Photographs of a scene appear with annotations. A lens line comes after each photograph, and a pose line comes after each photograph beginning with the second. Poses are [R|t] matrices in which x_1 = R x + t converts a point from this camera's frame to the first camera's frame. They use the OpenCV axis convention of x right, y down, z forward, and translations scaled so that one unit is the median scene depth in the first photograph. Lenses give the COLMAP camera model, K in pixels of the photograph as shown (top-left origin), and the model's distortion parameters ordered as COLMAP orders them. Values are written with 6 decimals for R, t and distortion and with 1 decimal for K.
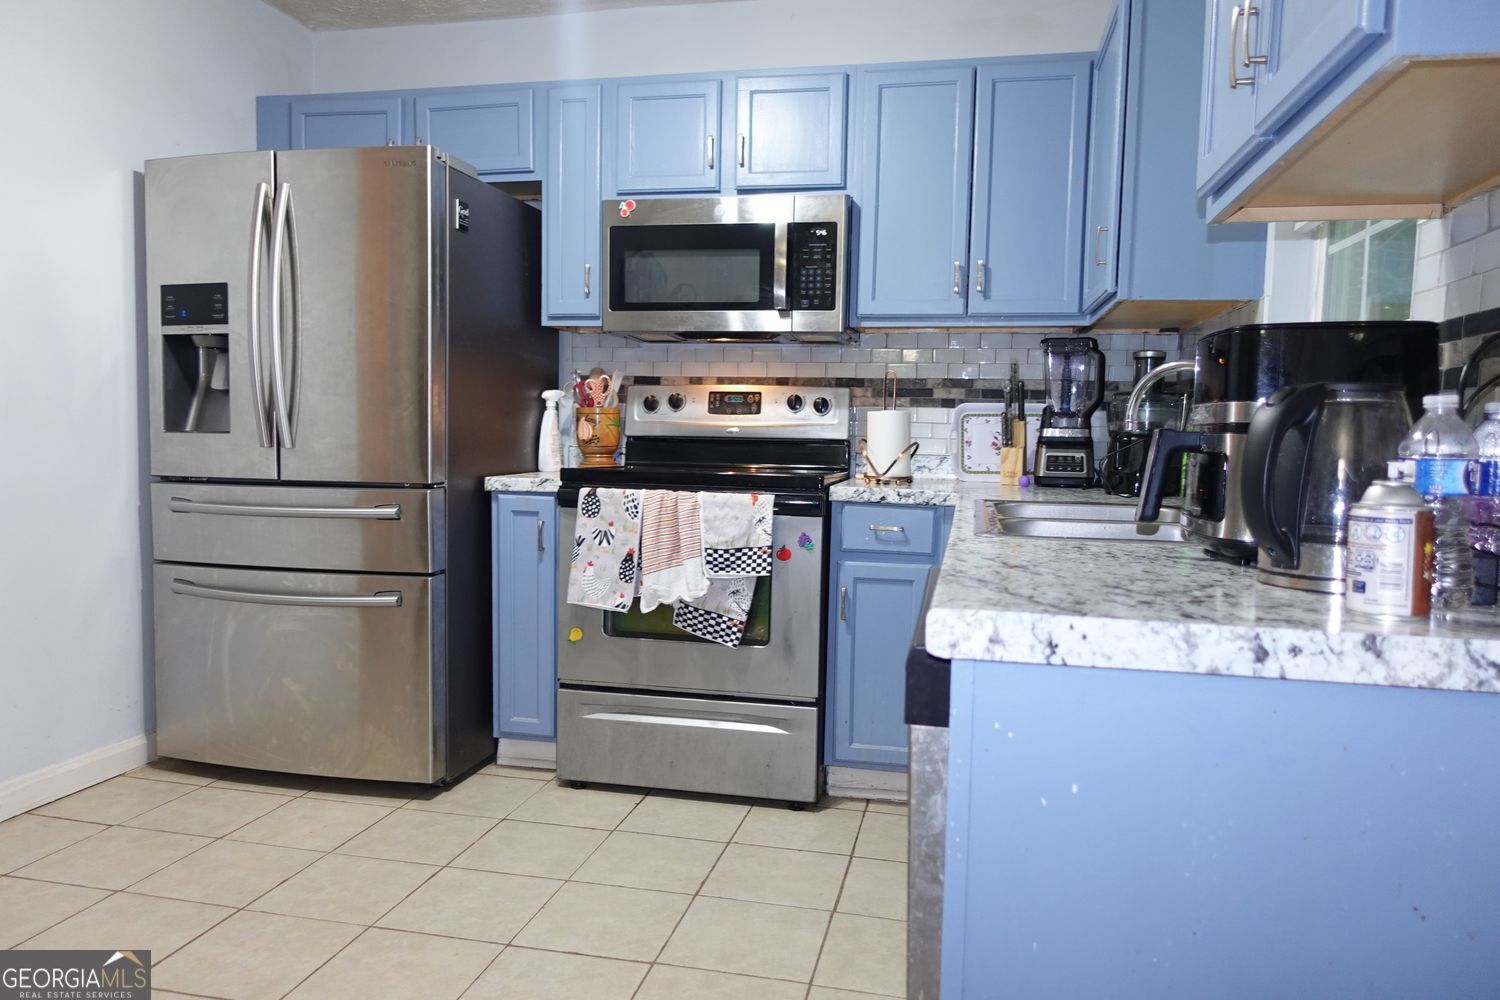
lens RADIAL K [[1038.7, 0, 748.8], [0, 1038.7, 501.0], [0, 0, 1]] dist [0.008274, -0.000927]
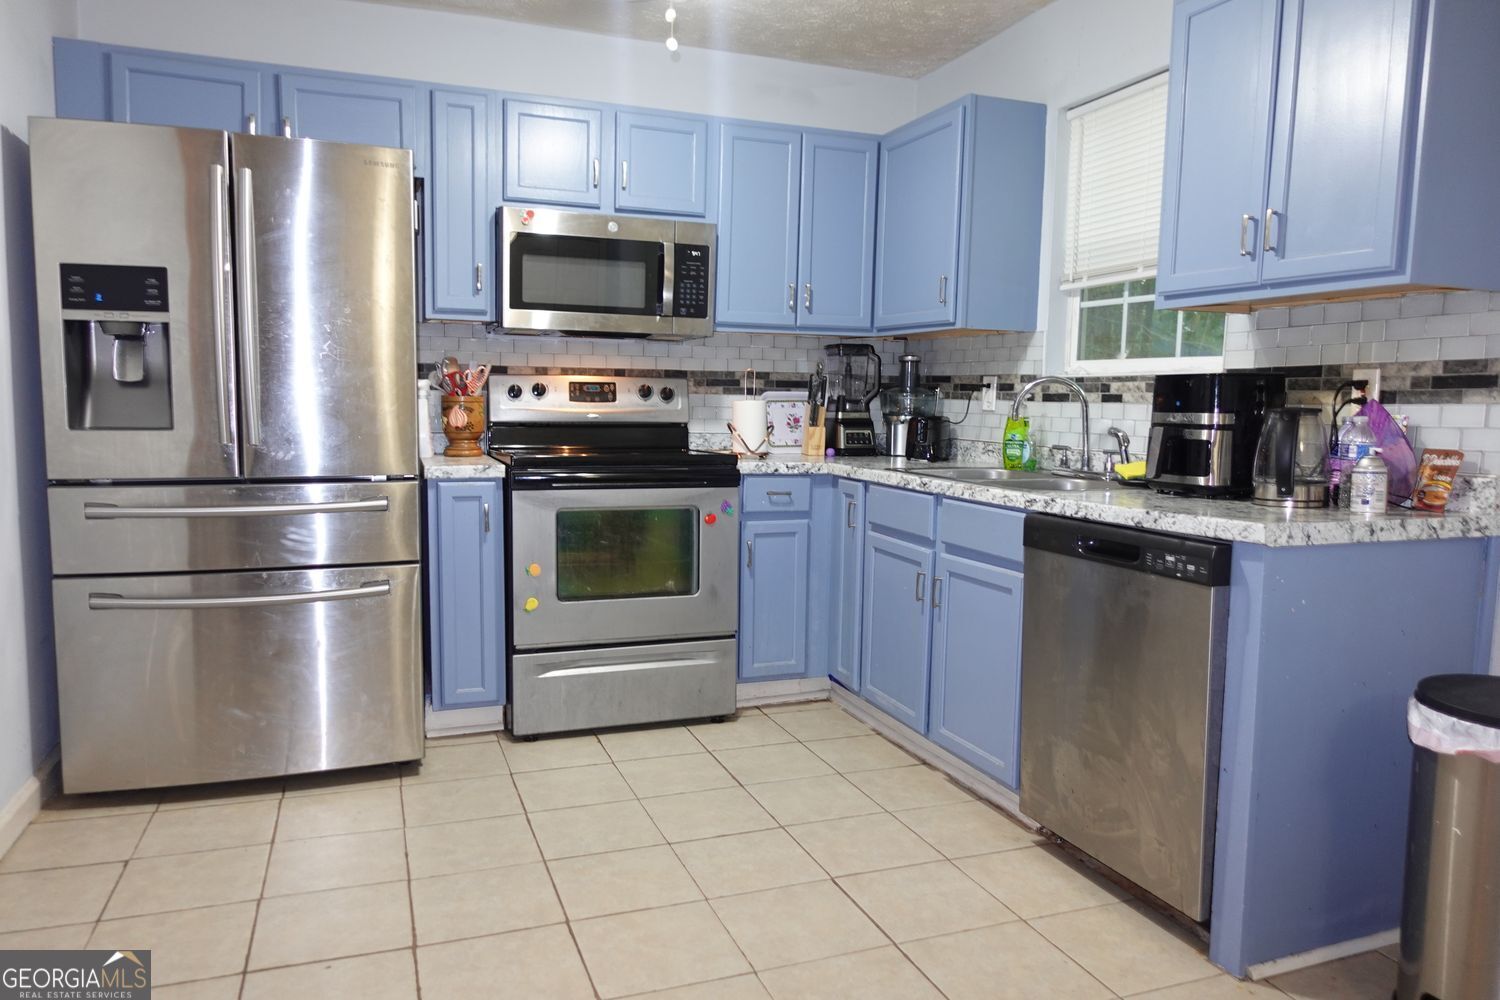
lens RADIAL K [[1038.7, 0, 756.5], [0, 1038.7, 500.5], [0, 0, 1]] dist [0.008274, -0.000927]
pose [[0.837855, -0.058686, 0.542729, -0.546195], [0.038796, 0.998092, 0.048032, -0.025850], [-0.544512, -0.019188, 0.838534, -0.061536]]
